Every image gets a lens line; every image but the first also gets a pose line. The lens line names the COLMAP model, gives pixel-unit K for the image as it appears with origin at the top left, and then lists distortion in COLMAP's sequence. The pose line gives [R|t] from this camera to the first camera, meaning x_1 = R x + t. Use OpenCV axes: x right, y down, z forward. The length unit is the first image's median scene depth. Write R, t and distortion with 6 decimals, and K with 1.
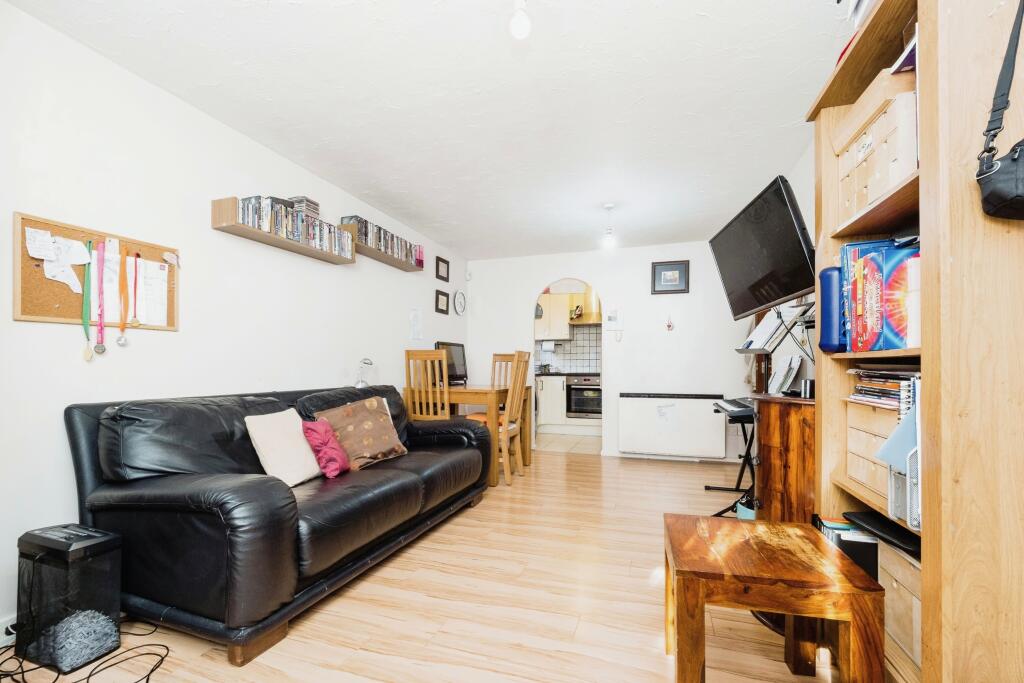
lens RADIAL K [[423.4, 0, 511.2], [0, 423.4, 365.8], [0, 0, 1]] dist [-0.000344, -0.000015]
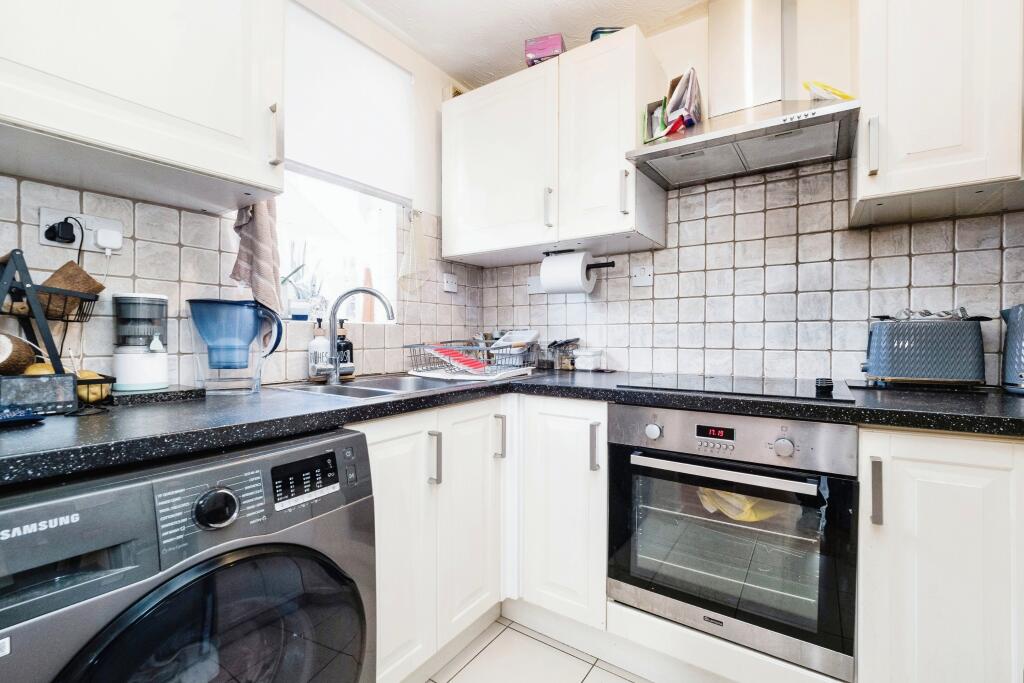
lens RADIAL K [[441.7, 0, 512.0], [0, 441.7, 341.5], [0, 0, 1]] dist [-0.001638, -0.000101]
pose [[0.963463, 0.011275, -0.267605, 0.138227], [-0.005668, 0.999748, 0.021716, -0.009395], [0.267783, -0.019406, 0.963284, 0.762637]]
